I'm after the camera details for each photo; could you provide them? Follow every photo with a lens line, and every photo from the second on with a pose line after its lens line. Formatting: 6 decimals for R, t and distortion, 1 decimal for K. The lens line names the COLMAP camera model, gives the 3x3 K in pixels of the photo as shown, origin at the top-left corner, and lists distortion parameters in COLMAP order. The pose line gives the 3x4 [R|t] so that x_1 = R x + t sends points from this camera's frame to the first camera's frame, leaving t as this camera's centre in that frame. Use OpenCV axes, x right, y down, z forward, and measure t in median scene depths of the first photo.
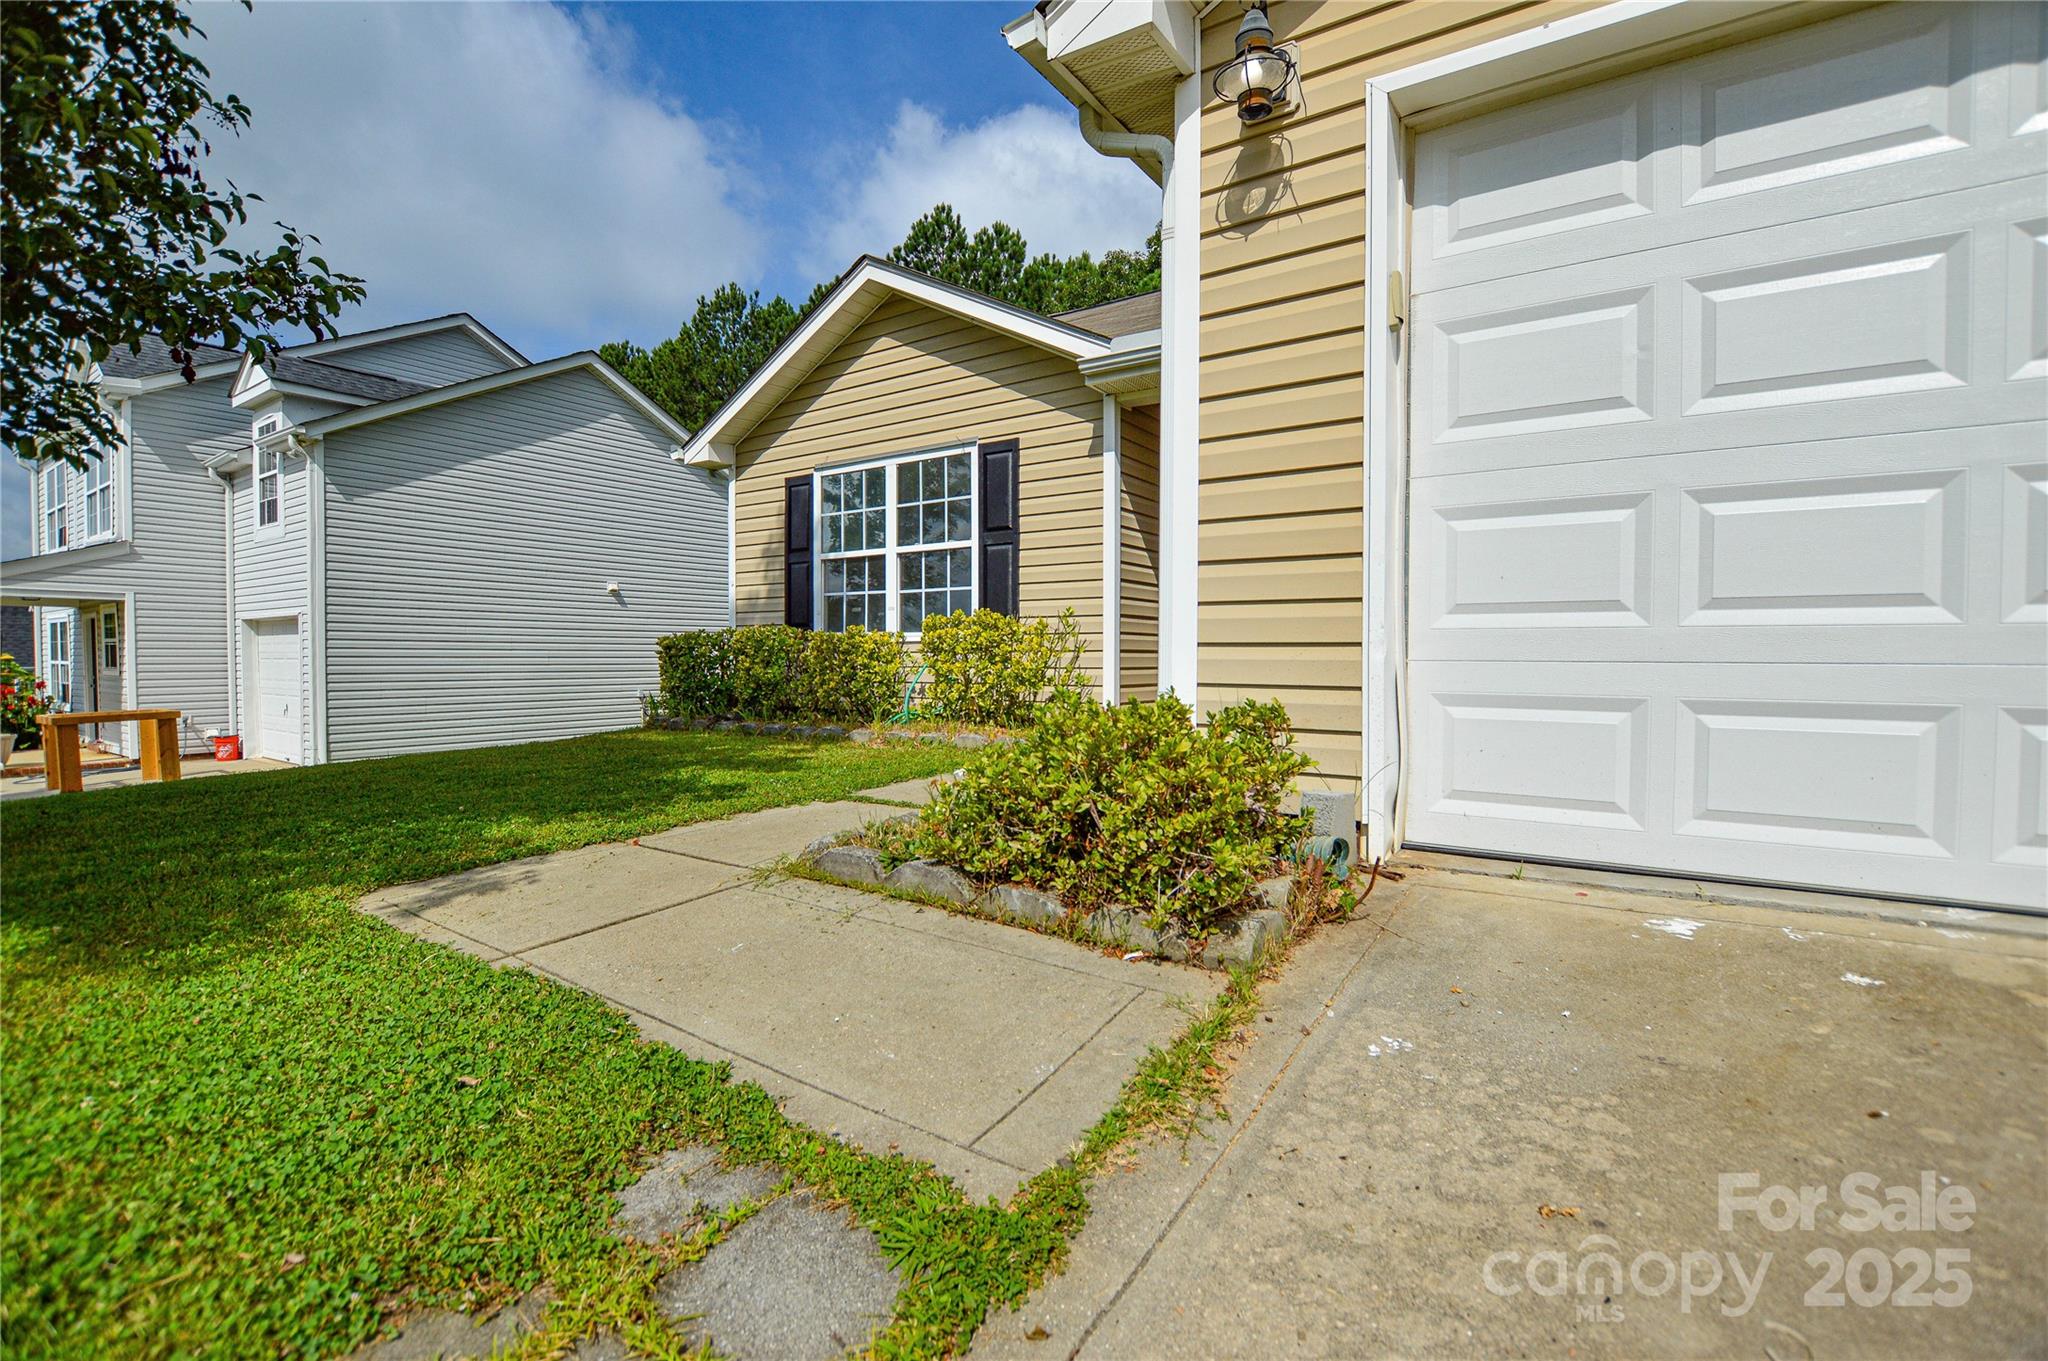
lens RADIAL K [[916.3, 0, 1022.8], [0, 916.3, 680.9], [0, 0, 1]] dist [-0.032043, 0.002817]
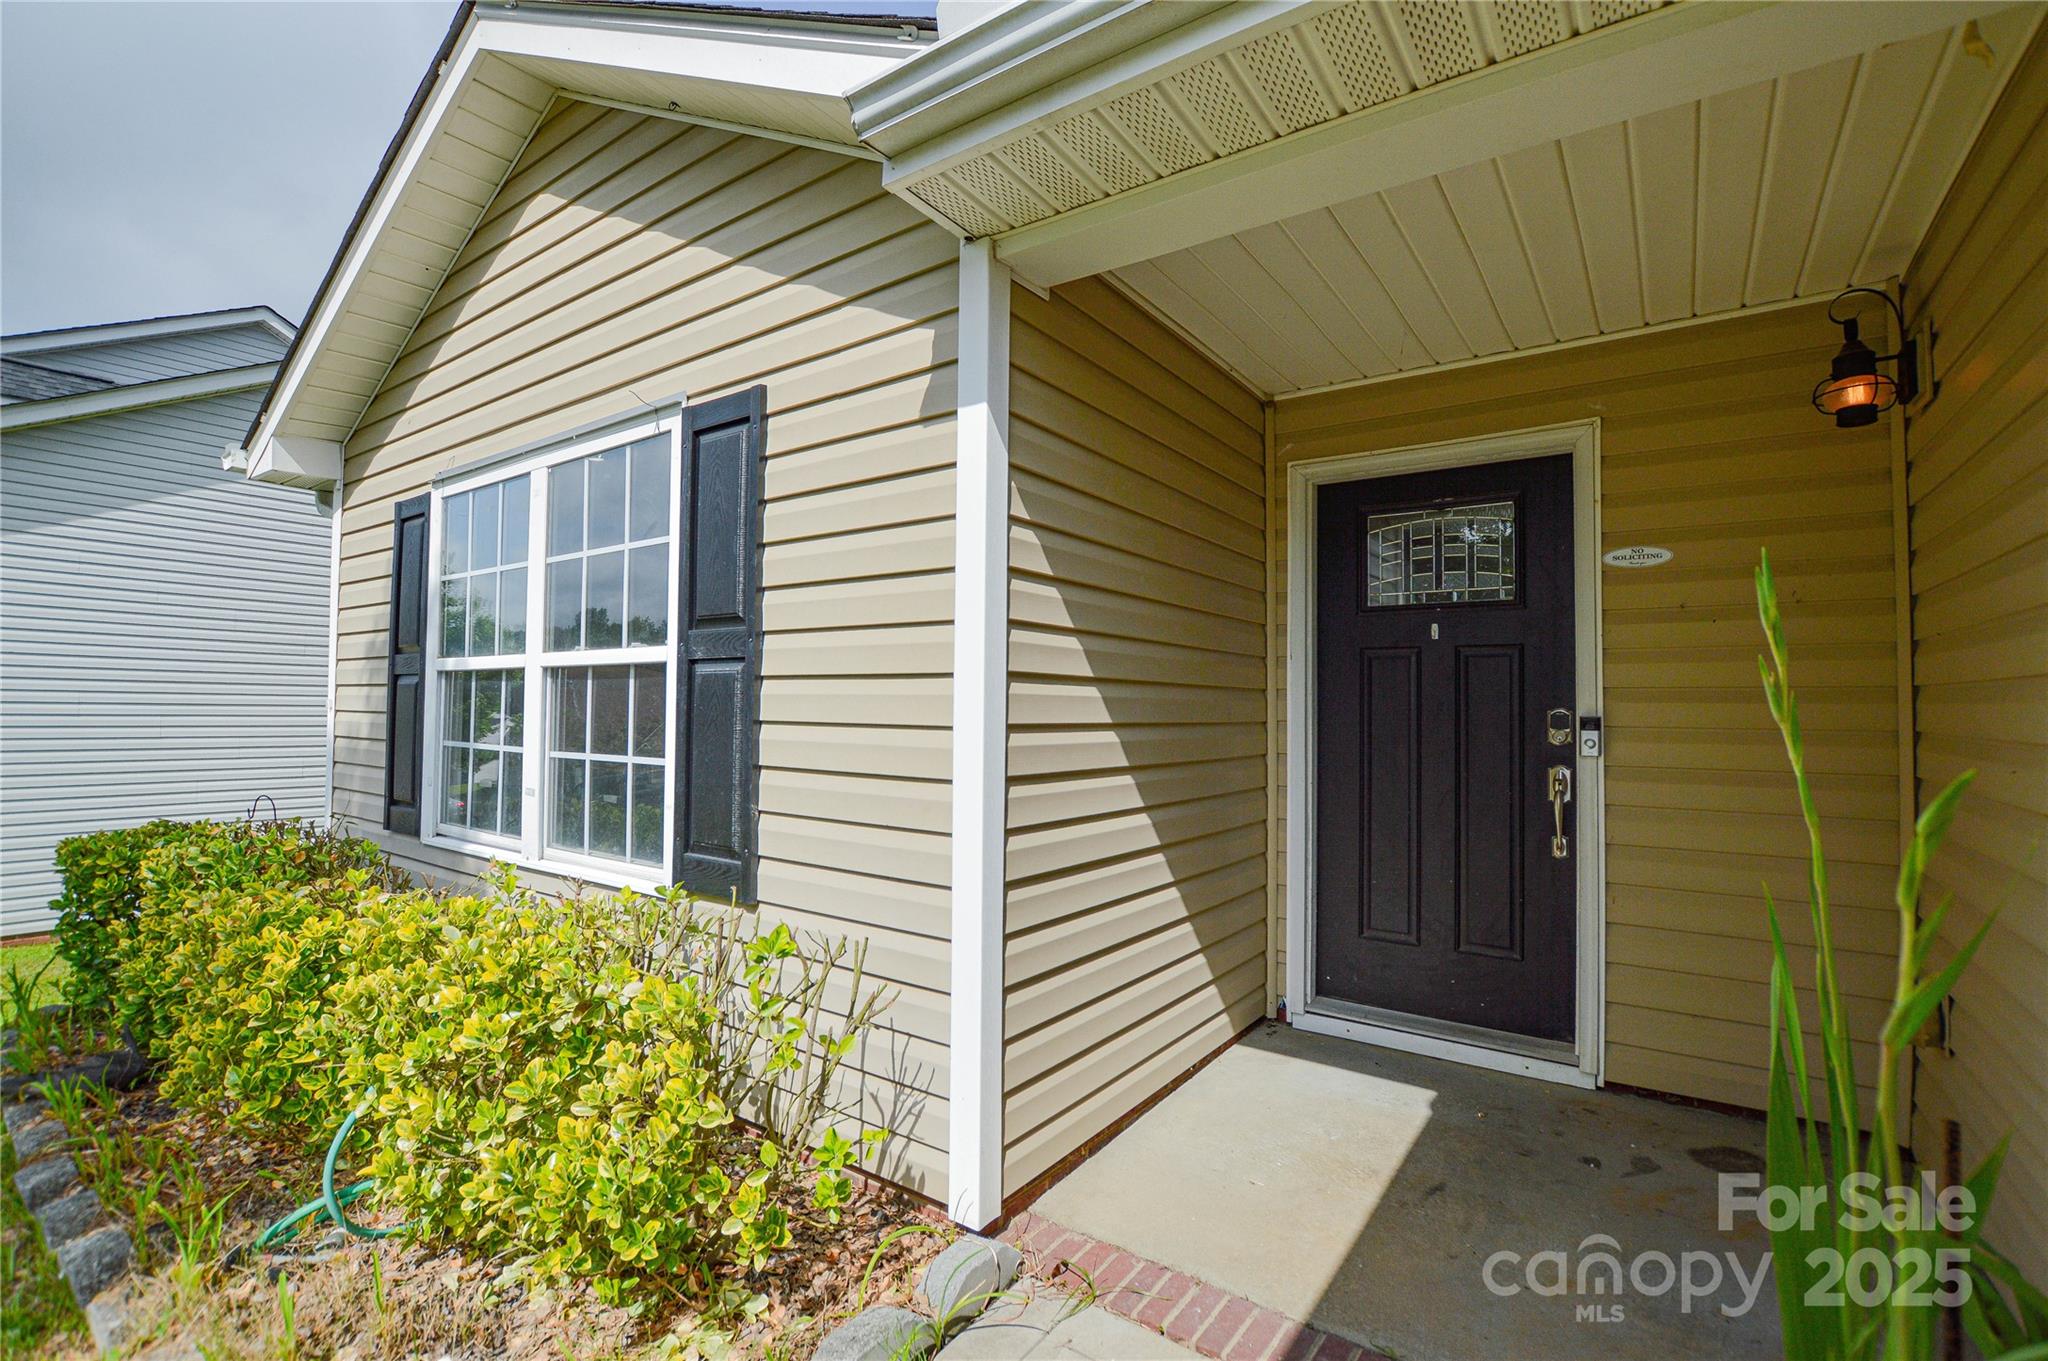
lens RADIAL K [[916.3, 0, 1018.1], [0, 916.3, 681.6], [0, 0, 1]] dist [-0.032043, 0.002817]
pose [[0.999473, 0.009386, -0.031067, 0.104638], [-0.011058, 0.998474, -0.054105, -0.111691], [0.030512, 0.054420, 0.998052, 0.571983]]
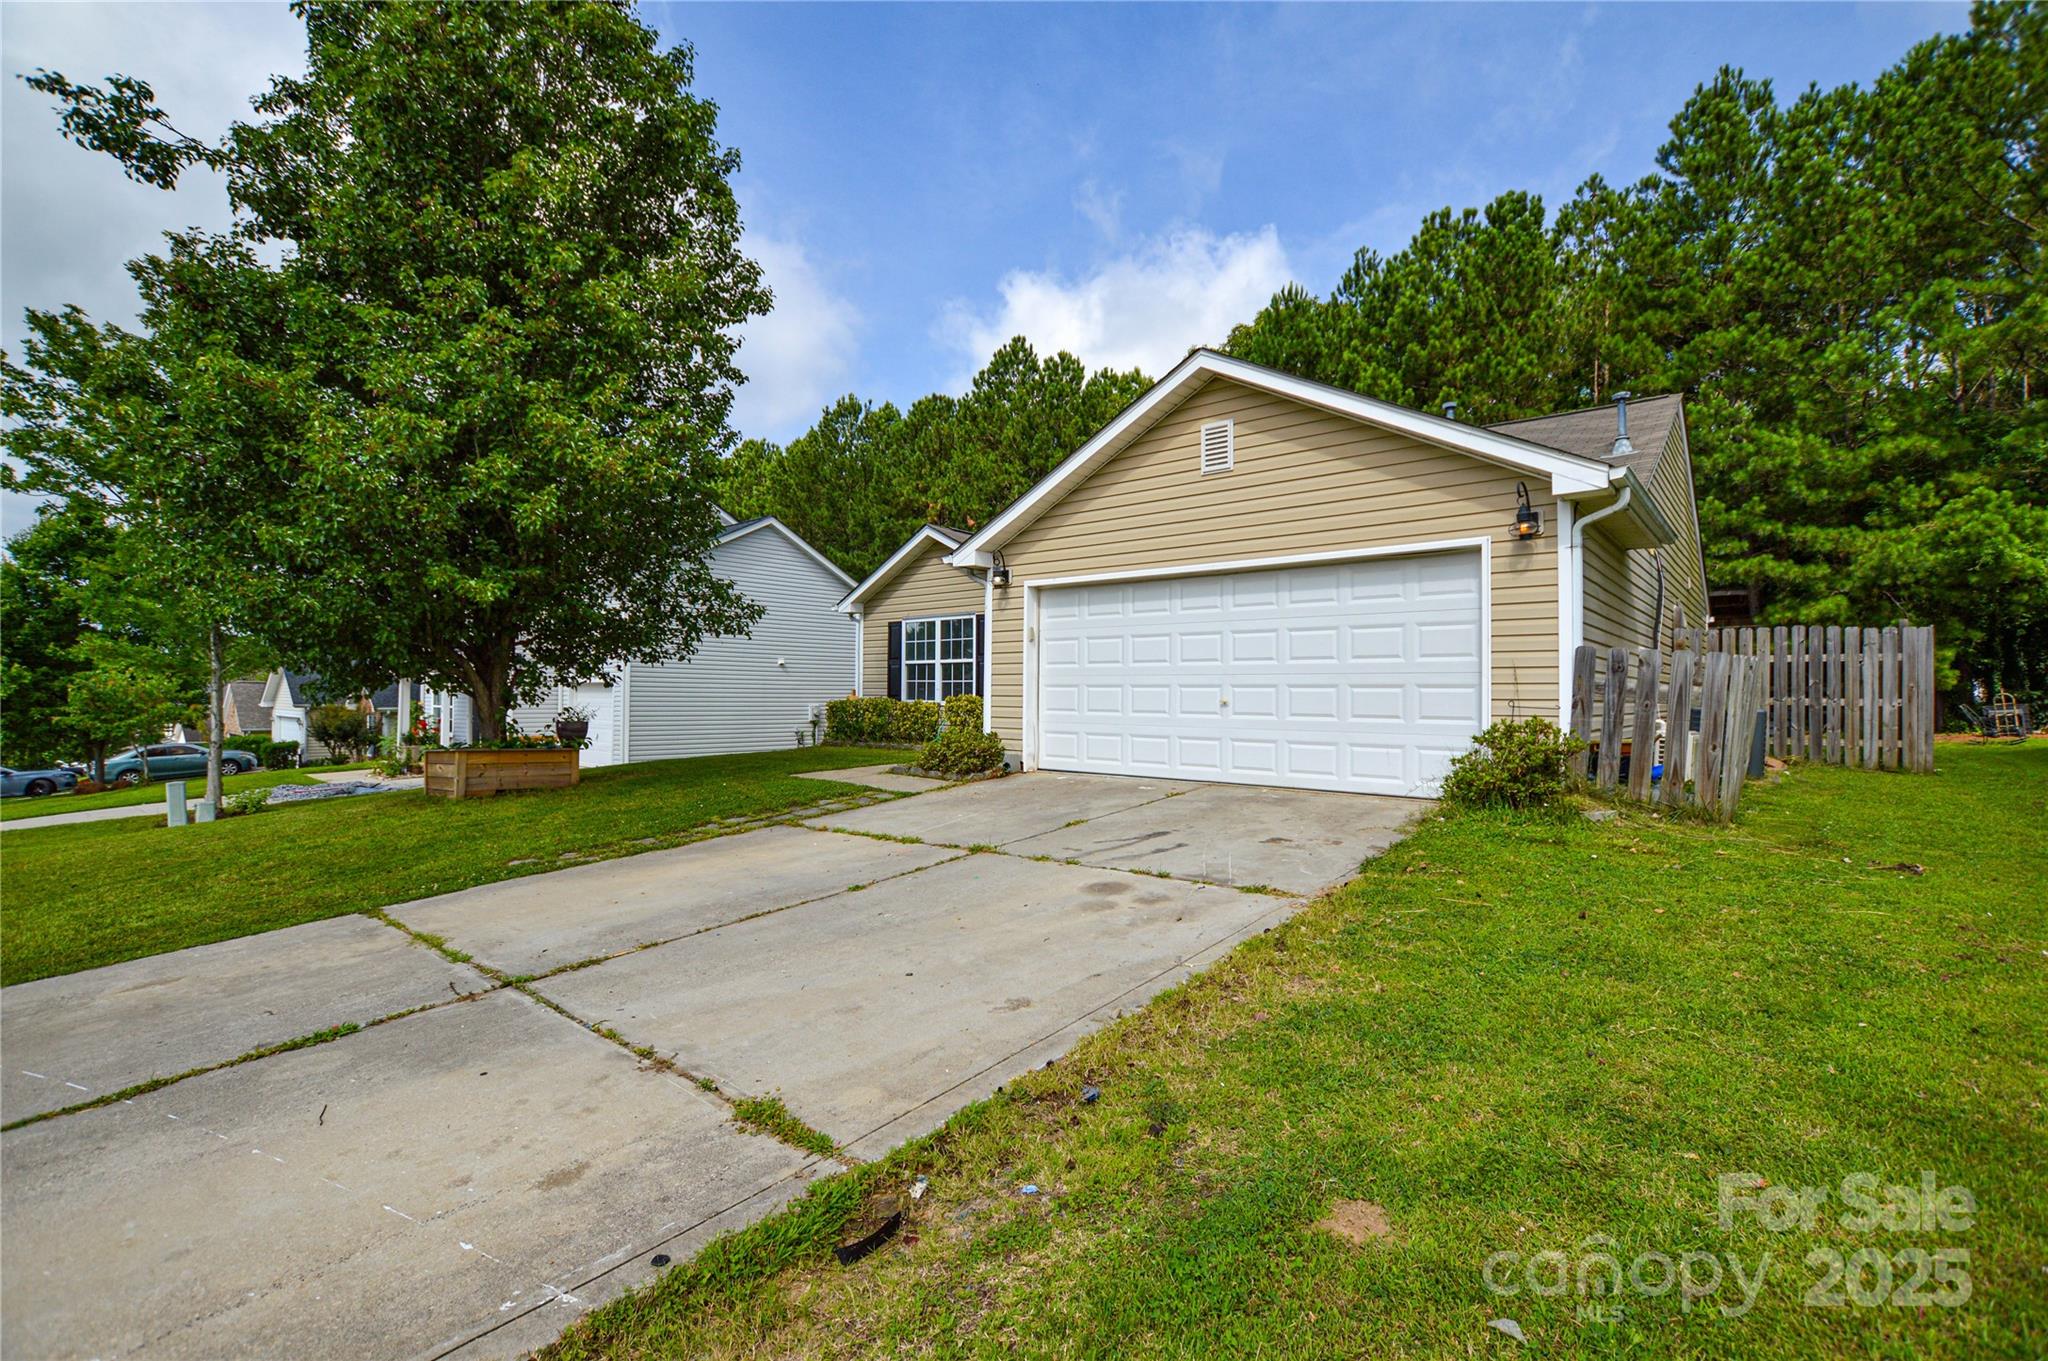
lens RADIAL K [[916.3, 0, 1030.4], [0, 916.3, 684.5], [0, 0, 1]] dist [-0.032043, 0.002817]
pose [[0.994637, 0.001573, -0.103419, 0.282608], [-0.005681, 0.999206, -0.039440, -0.009451], [0.103275, 0.039816, 0.993856, -1.051679]]
